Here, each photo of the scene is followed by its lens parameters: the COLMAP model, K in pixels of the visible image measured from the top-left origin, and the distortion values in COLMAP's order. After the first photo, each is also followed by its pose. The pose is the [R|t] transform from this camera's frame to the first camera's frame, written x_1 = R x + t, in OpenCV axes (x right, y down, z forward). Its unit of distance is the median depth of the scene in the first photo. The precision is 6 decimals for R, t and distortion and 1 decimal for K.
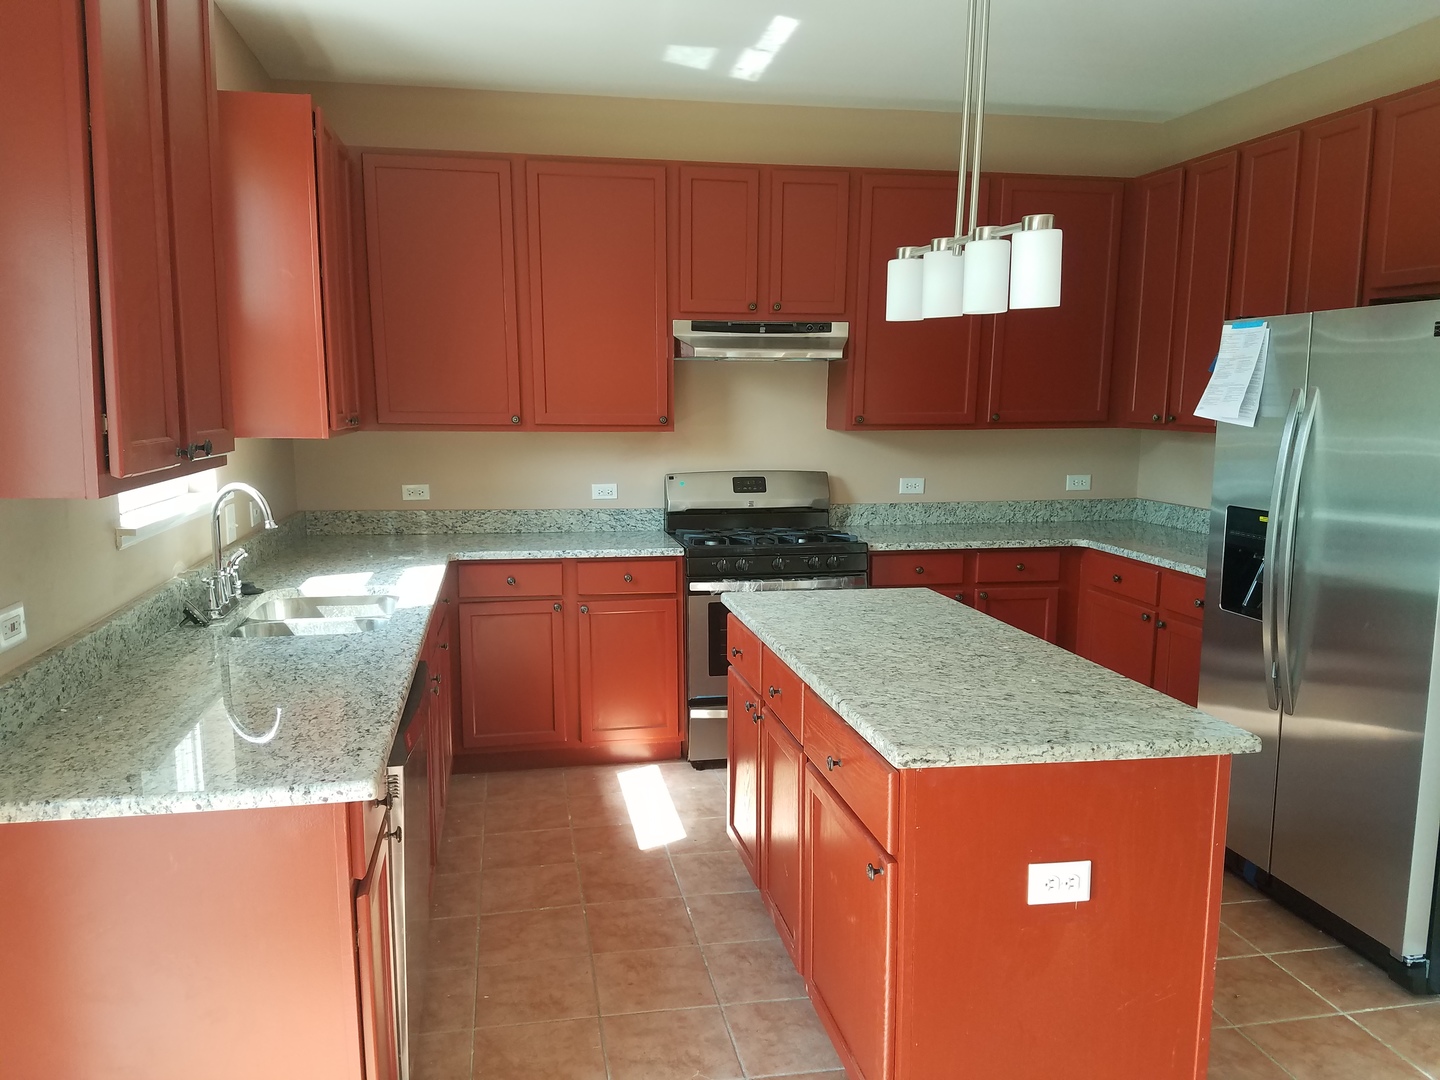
lens RADIAL K [[1107.4, 0, 717.2], [0, 1107.4, 578.1], [0, 0, 1]] dist [0.214449, -0.317884]
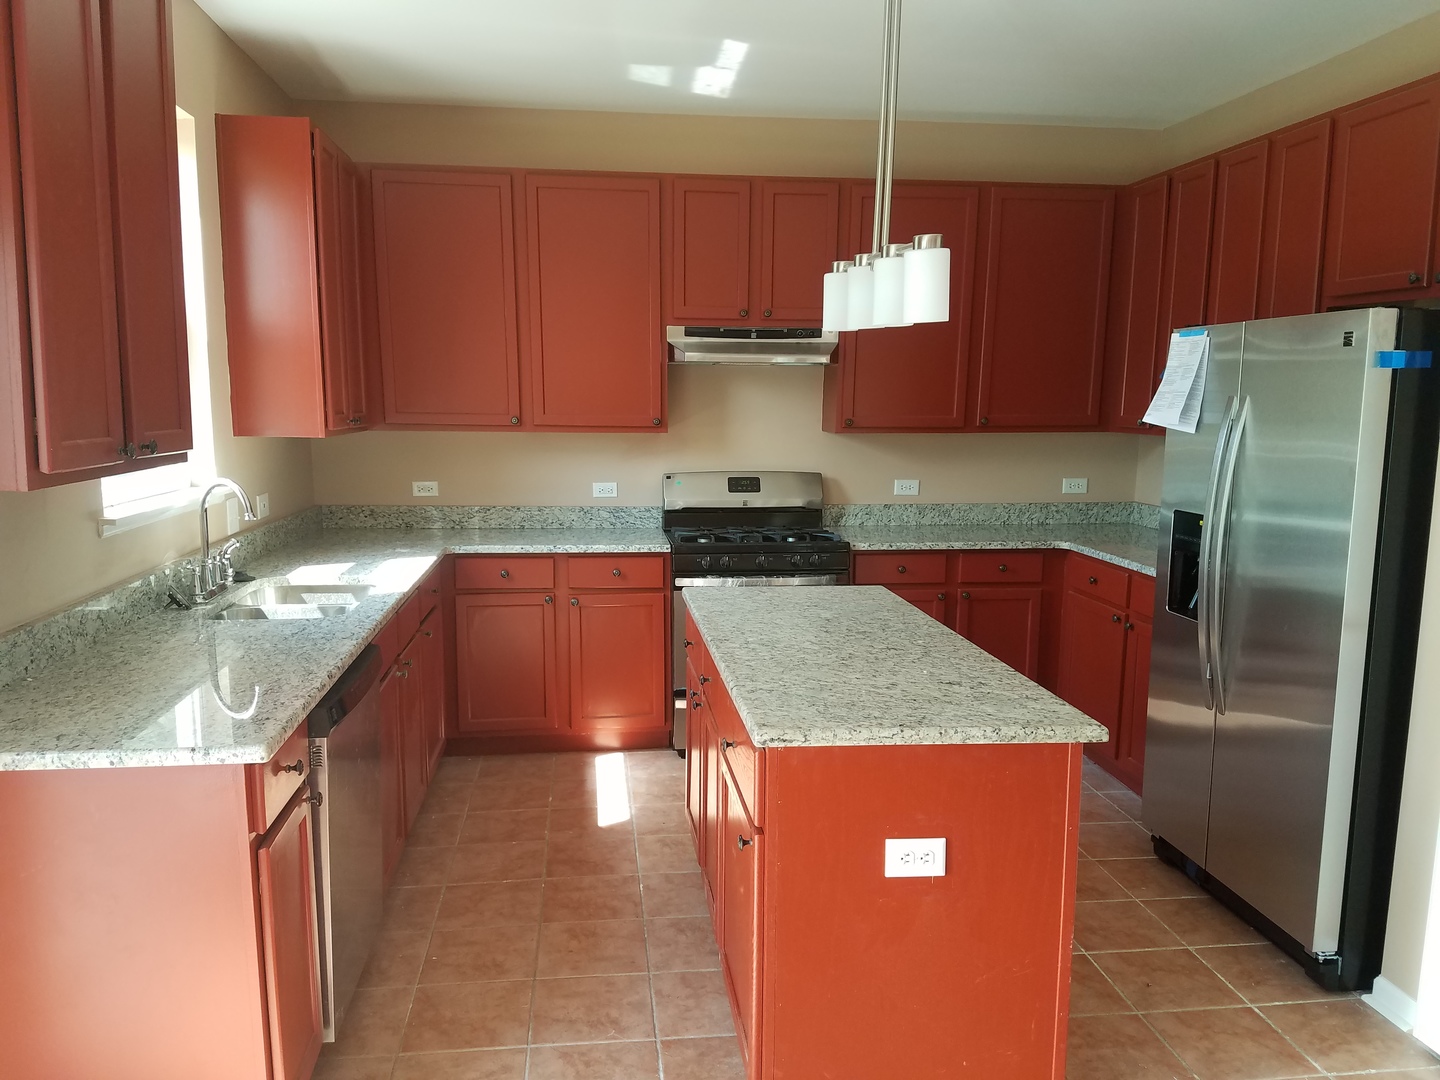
lens RADIAL K [[1107.4, 0, 717.2], [0, 1107.4, 578.1], [0, 0, 1]] dist [0.214449, -0.317884]
pose [[0.997666, 0.015276, -0.066546, 0.108692], [-0.015237, 0.999883, 0.001107, 0.002877], [0.066555, -0.000090, 0.997783, -0.046929]]
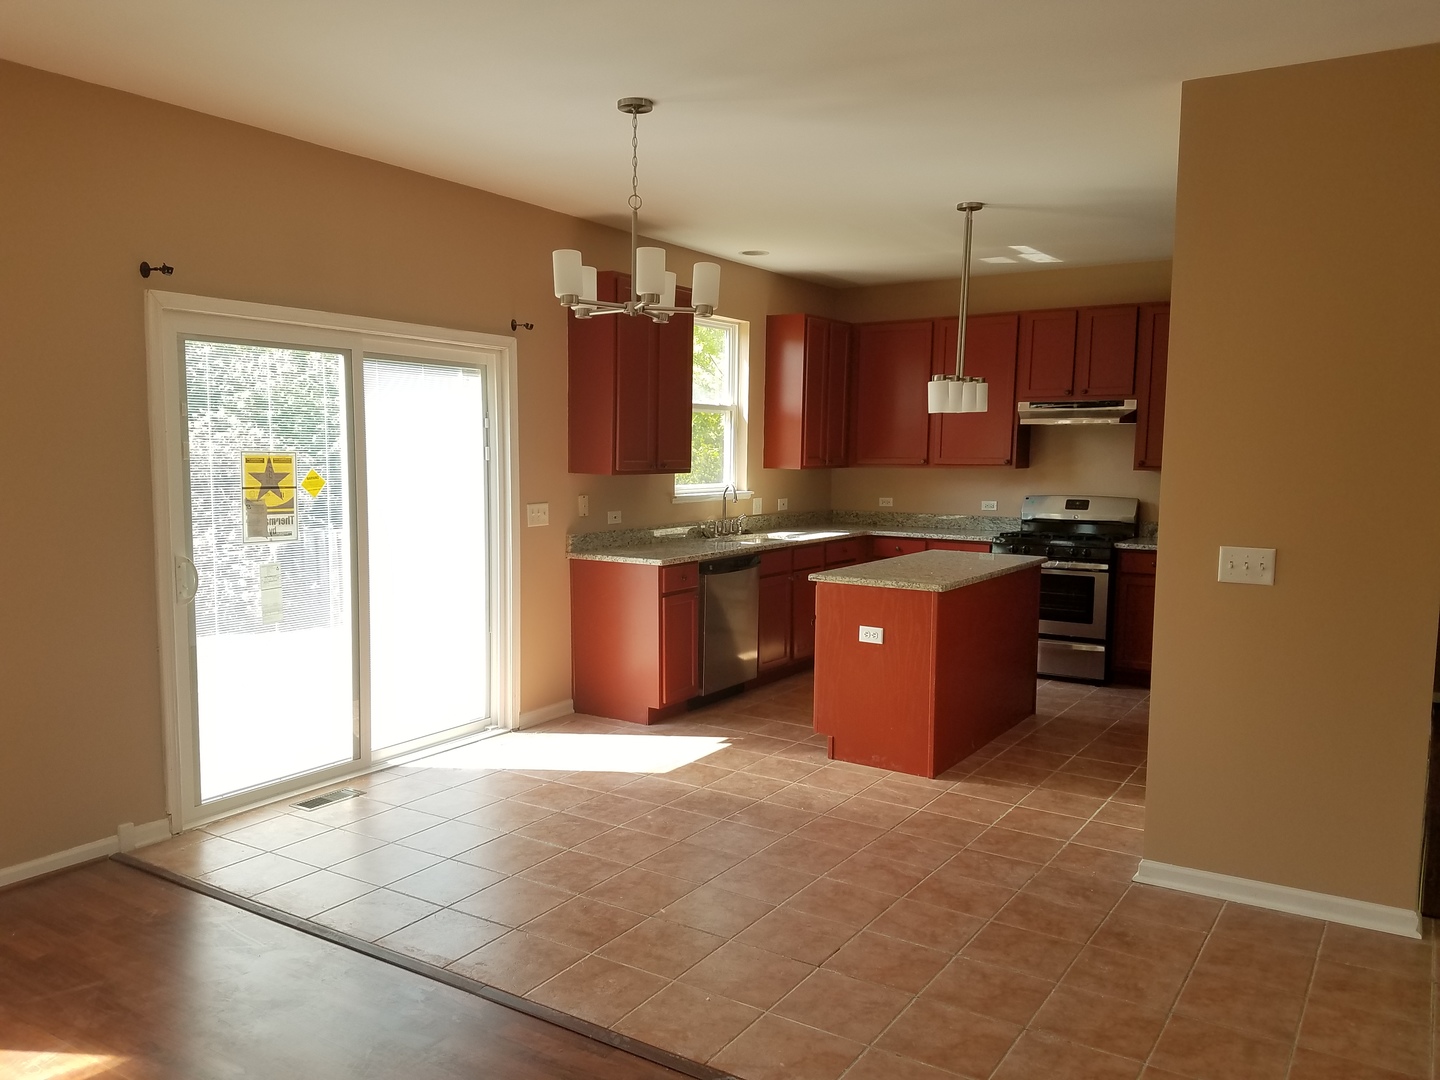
lens RADIAL K [[1107.4, 0, 717.2], [0, 1107.4, 578.1], [0, 0, 1]] dist [0.214449, -0.317884]
pose [[0.732194, 0.086600, -0.675568, 1.060295], [-0.117049, 0.993126, 0.000447, 0.107129], [0.670963, 0.078747, 0.737298, -0.685578]]
